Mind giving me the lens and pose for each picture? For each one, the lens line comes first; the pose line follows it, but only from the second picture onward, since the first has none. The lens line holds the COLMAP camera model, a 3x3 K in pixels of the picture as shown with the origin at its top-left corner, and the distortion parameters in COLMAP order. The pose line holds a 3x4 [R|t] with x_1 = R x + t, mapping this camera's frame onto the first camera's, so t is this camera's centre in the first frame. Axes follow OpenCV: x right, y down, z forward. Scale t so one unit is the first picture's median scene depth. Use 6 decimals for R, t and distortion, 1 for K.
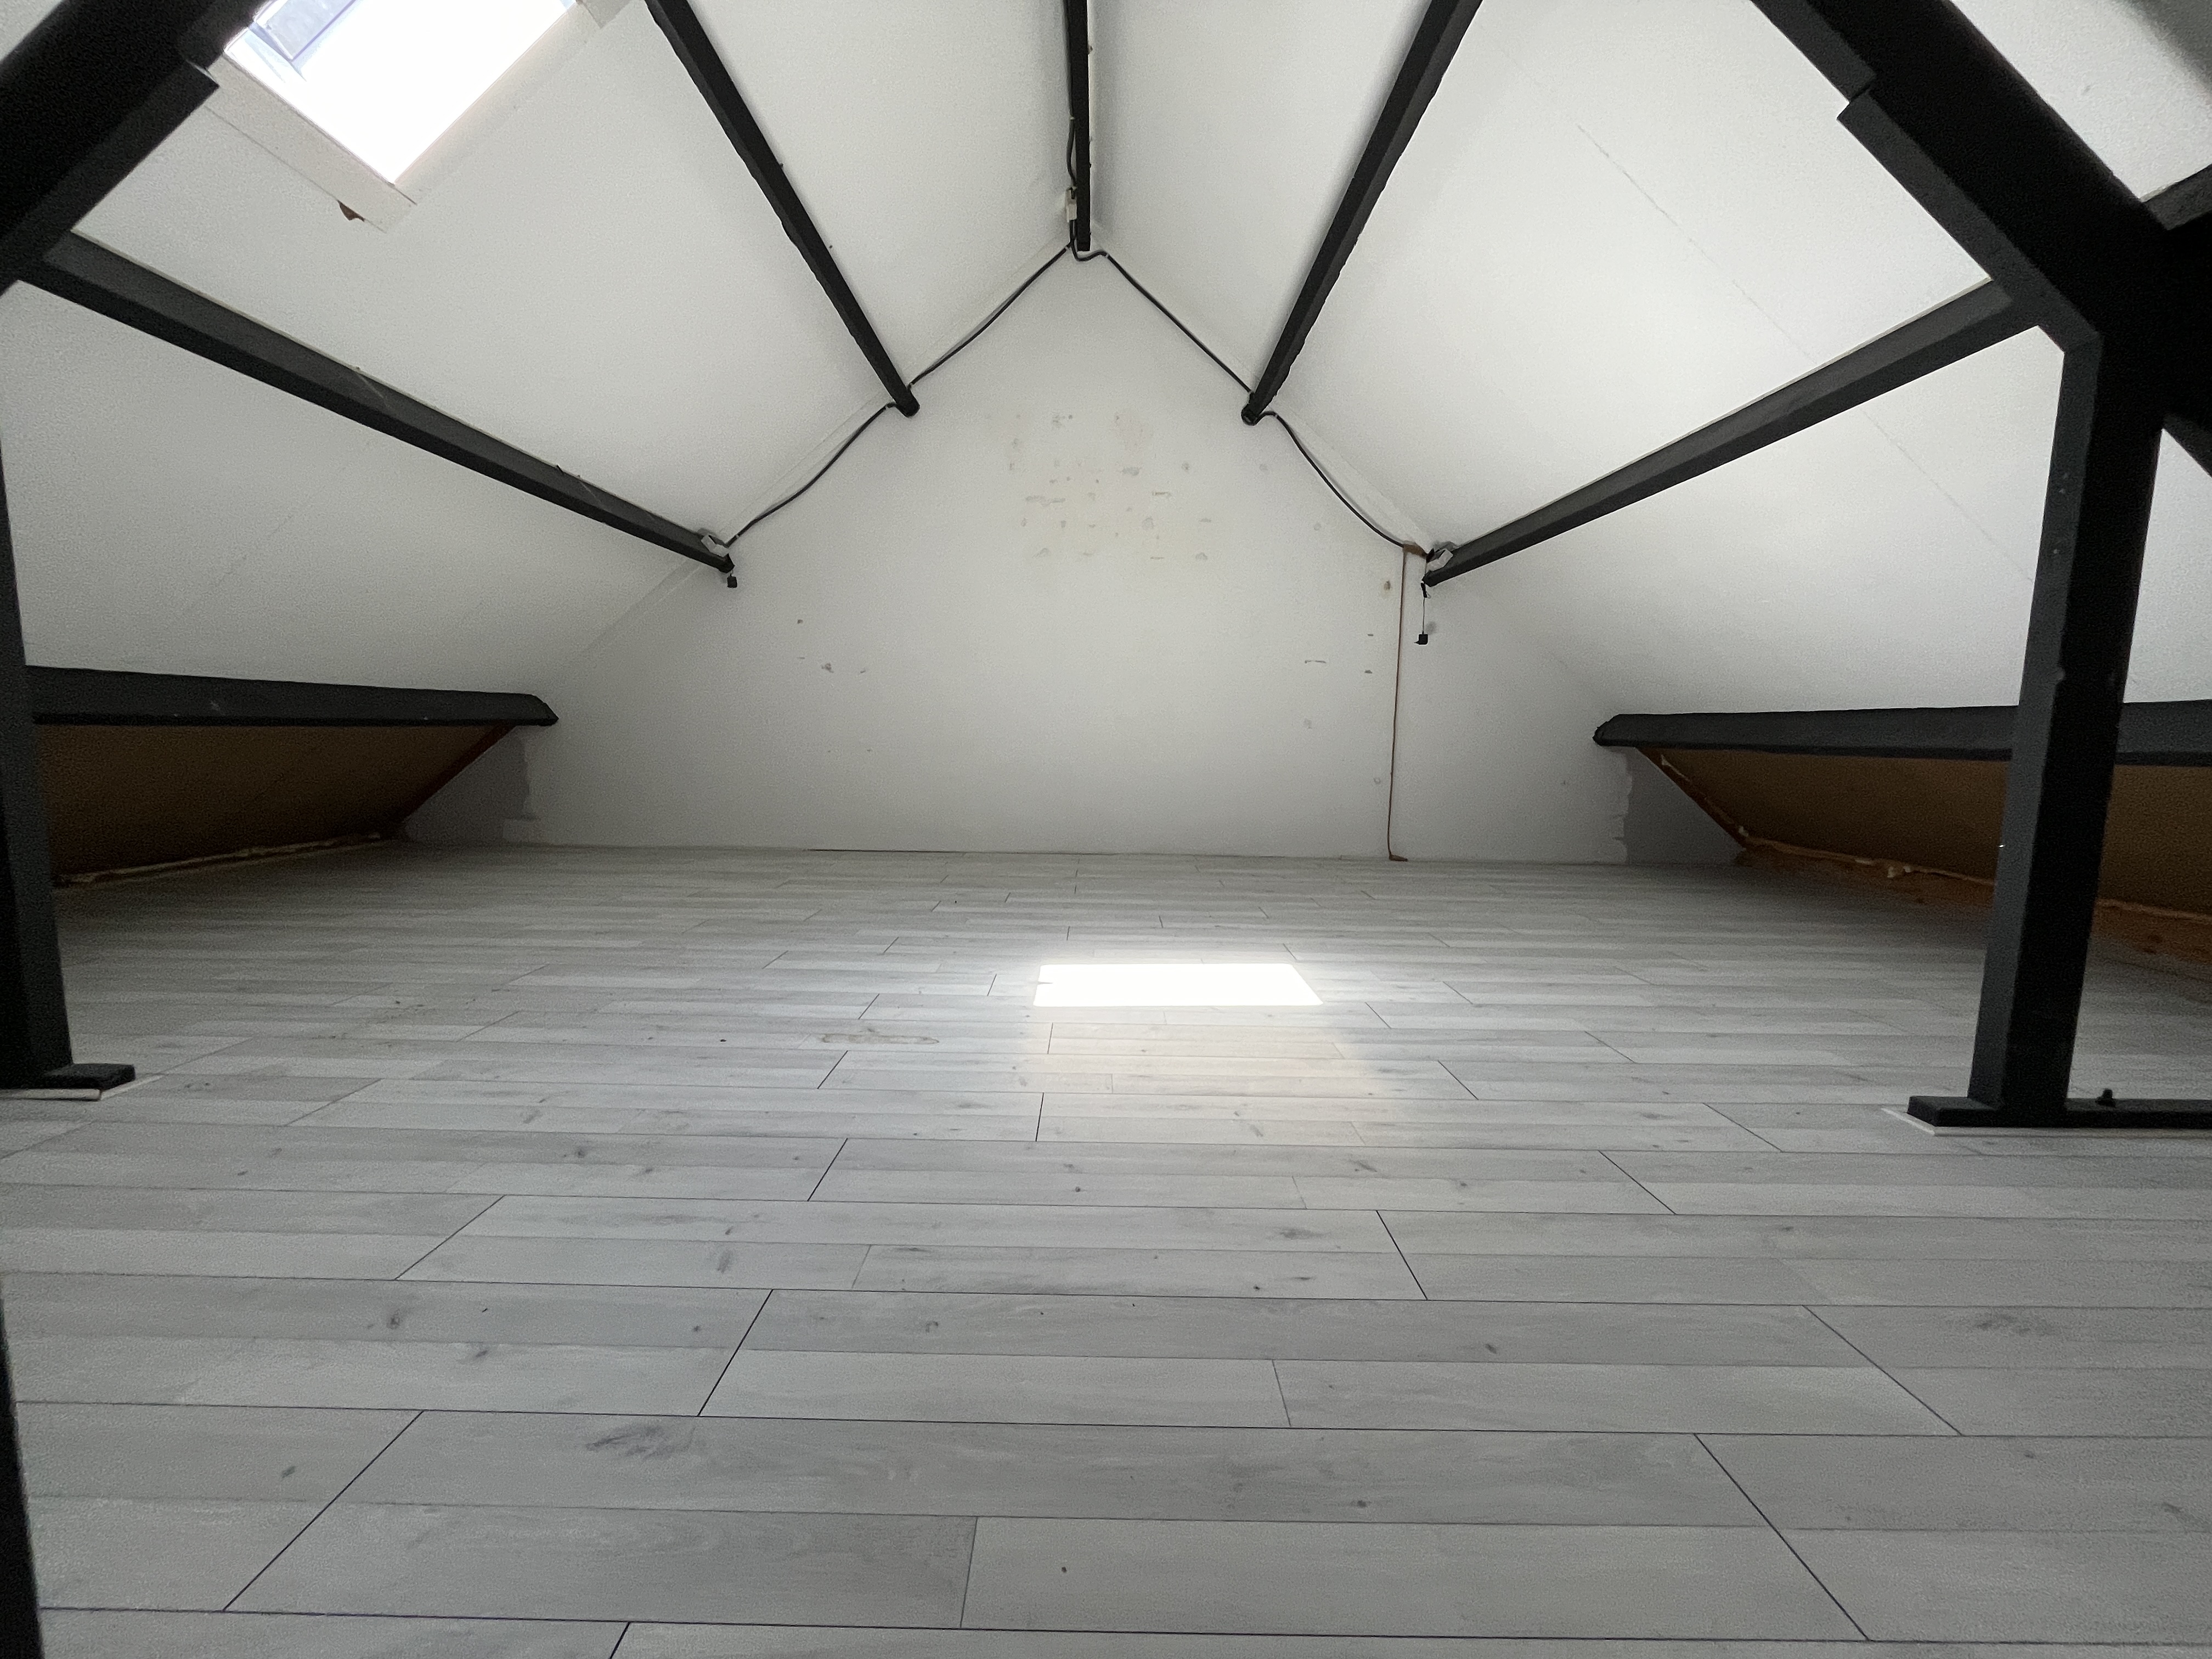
lens RADIAL K [[892.2, 0, 1104.3], [0, 892.2, 834.5], [0, 0, 1]] dist [-0.005924, -0.000087]
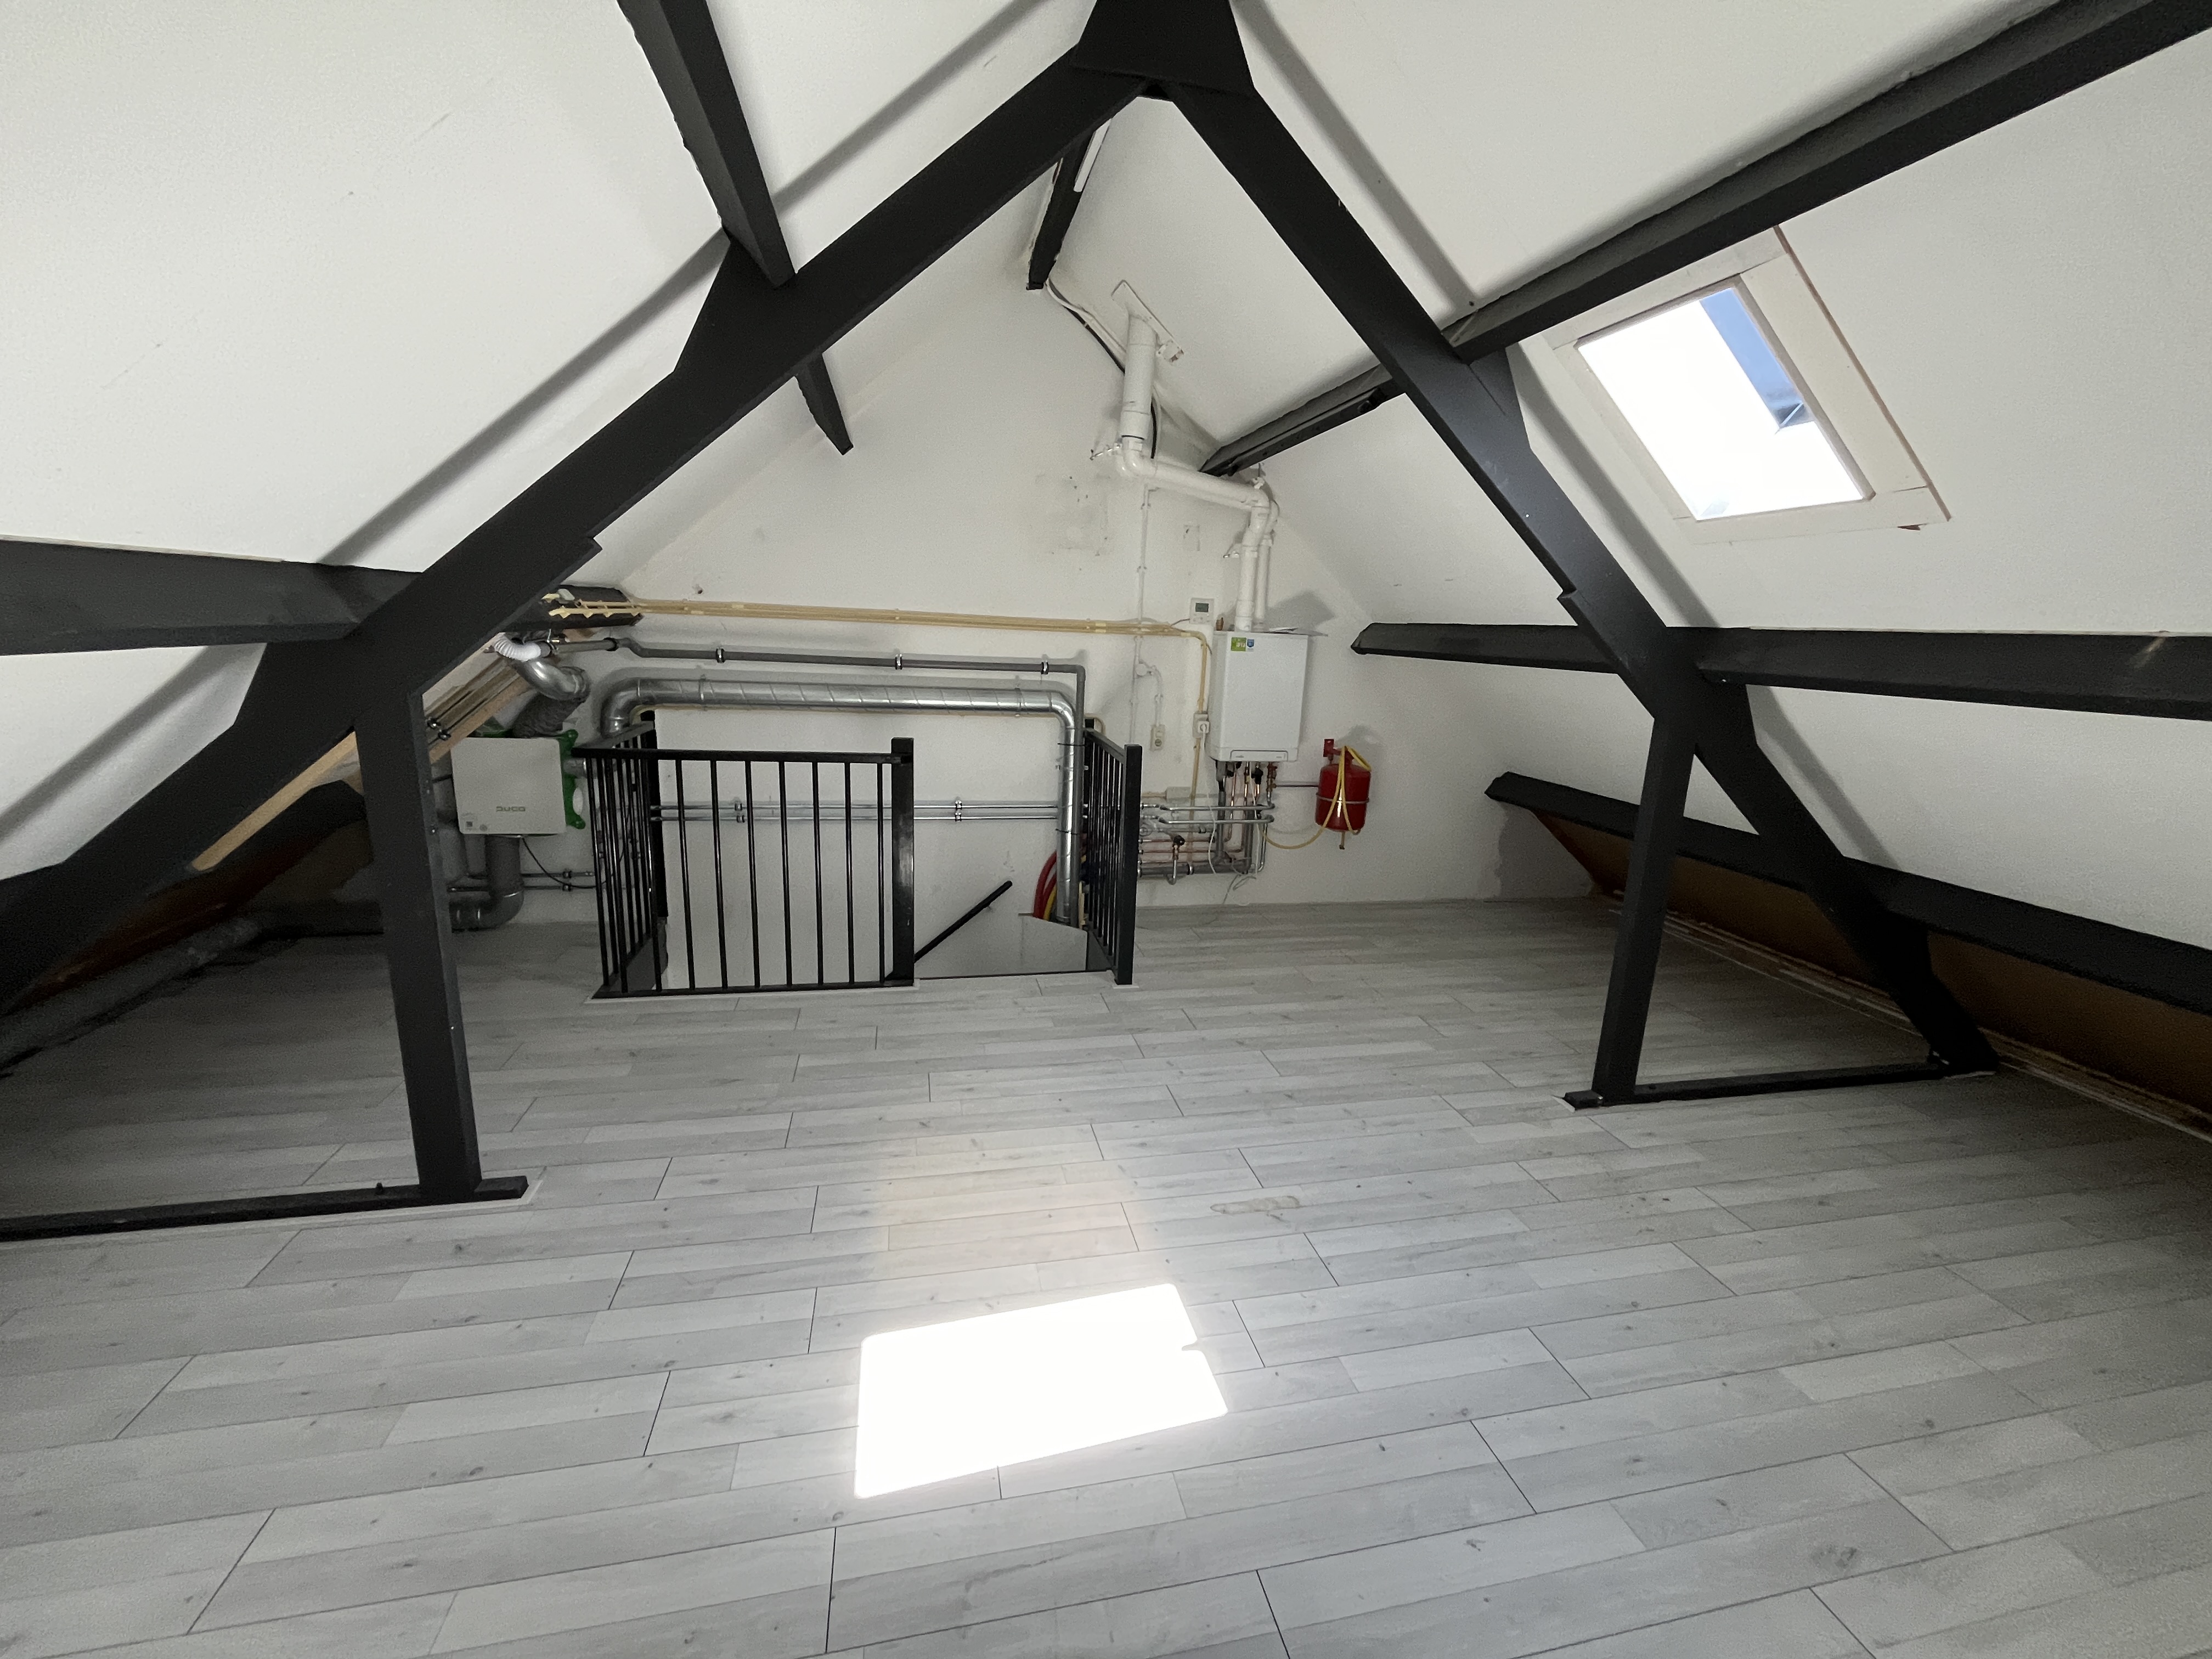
lens RADIAL K [[892.2, 0, 1108.0], [0, 892.2, 824.9], [0, 0, 1]] dist [-0.005924, -0.000087]
pose [[-0.975867, -0.009319, -0.218165, 0.306266], [-0.080634, 0.943857, 0.320364, -0.866111], [0.202931, 0.330224, -0.921830, 2.501914]]
